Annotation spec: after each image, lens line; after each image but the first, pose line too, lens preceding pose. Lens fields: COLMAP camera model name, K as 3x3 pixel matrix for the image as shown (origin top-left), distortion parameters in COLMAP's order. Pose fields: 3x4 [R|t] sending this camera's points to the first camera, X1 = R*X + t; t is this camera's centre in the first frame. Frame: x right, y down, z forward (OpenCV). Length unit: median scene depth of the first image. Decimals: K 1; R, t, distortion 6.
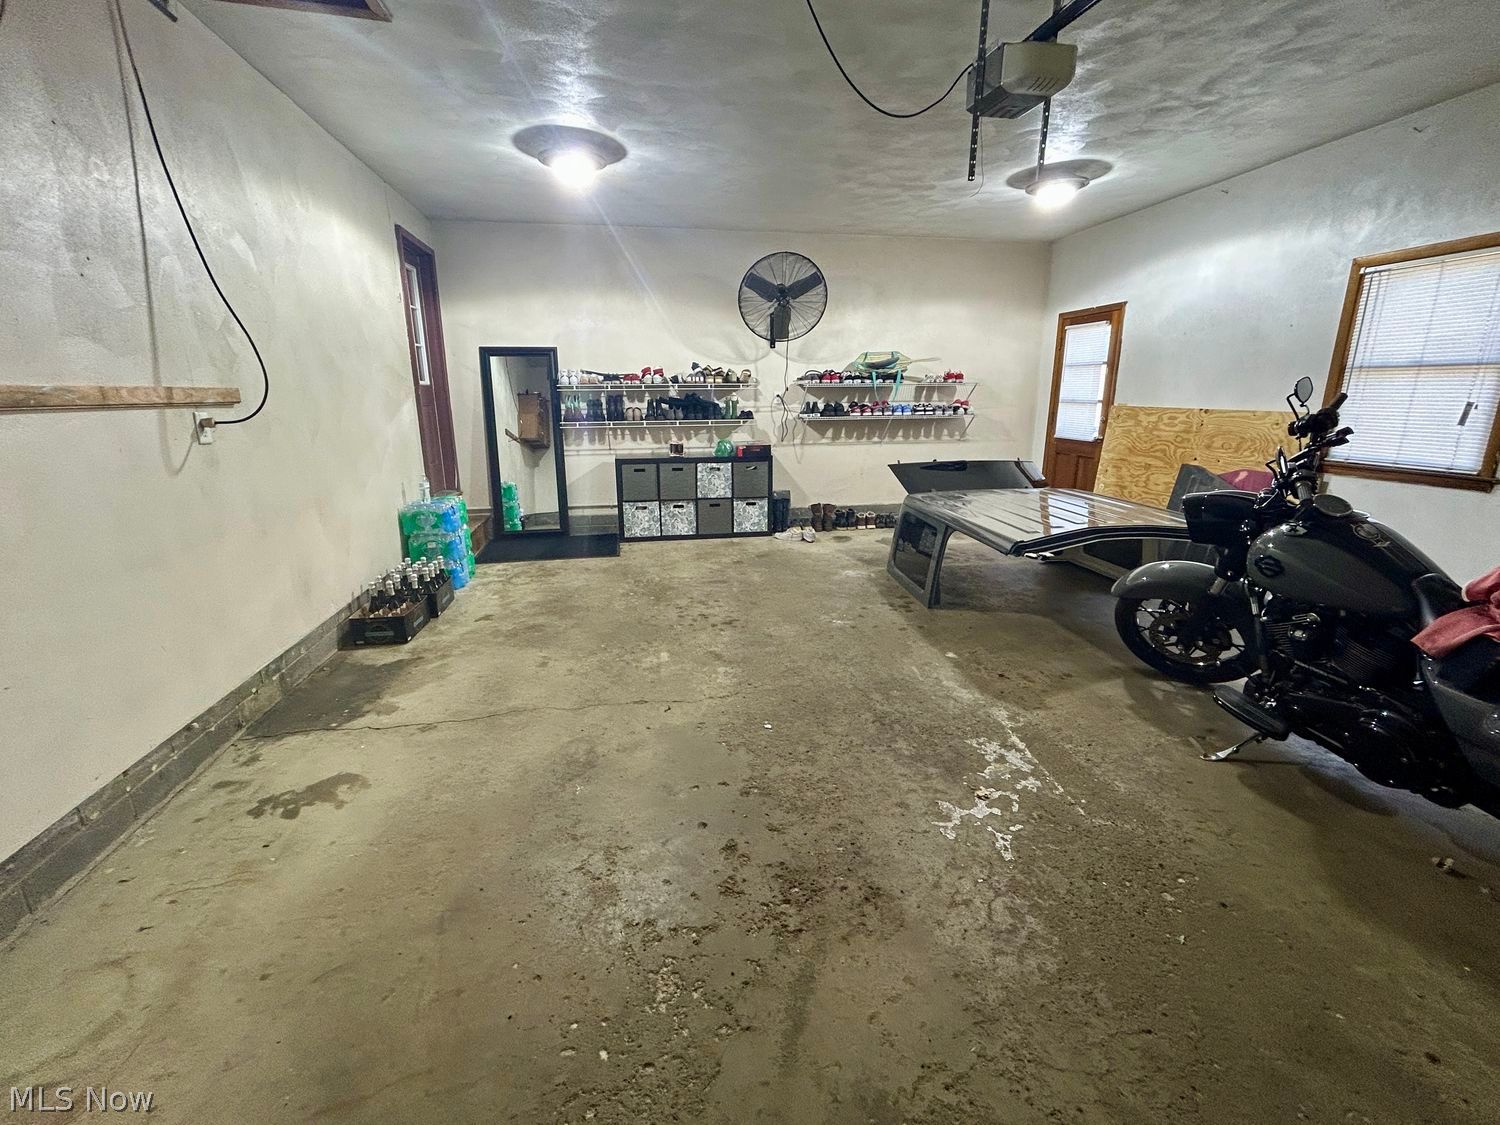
lens RADIAL K [[650.5, 0, 750.0], [0, 650.5, 562.5], [0, 0, 1]] dist [0.002902, -0.000200]
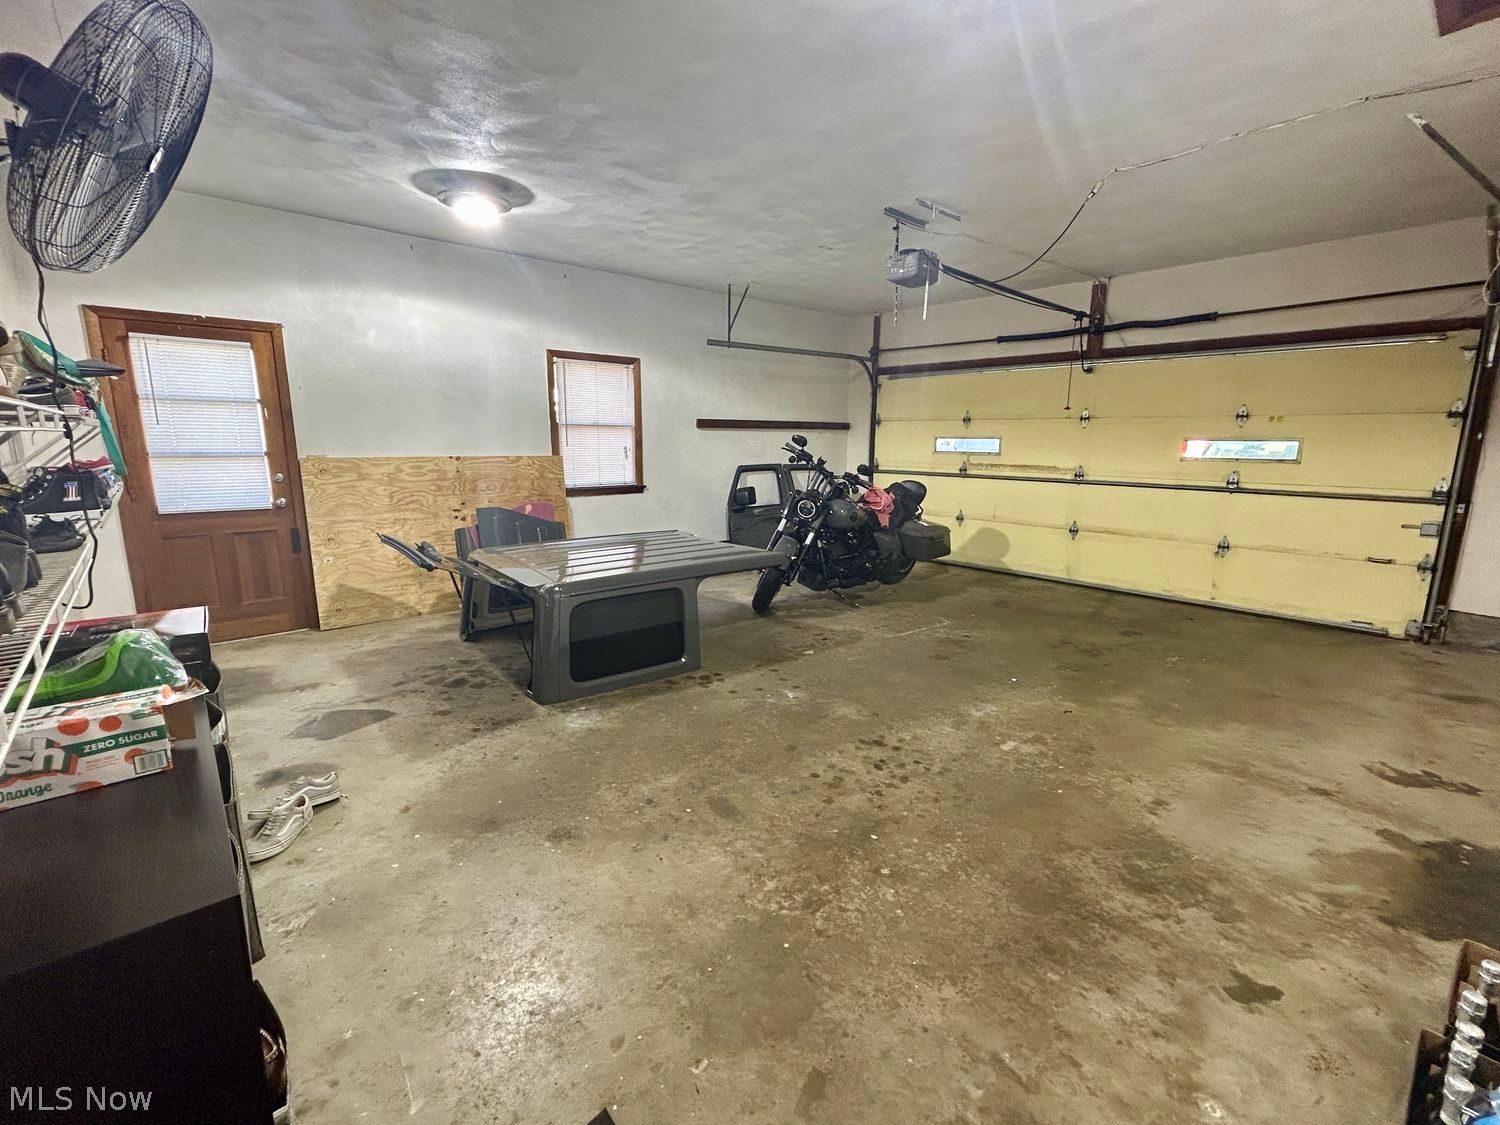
lens RADIAL K [[650.5, 0, 750.0], [0, 650.5, 562.5], [0, 0, 1]] dist [0.002902, -0.000200]
pose [[-0.522511, -0.159586, 0.837565, -0.559949], [0.211938, 0.927187, 0.308879, -0.369322], [-0.825872, 0.338904, -0.450643, 1.397942]]
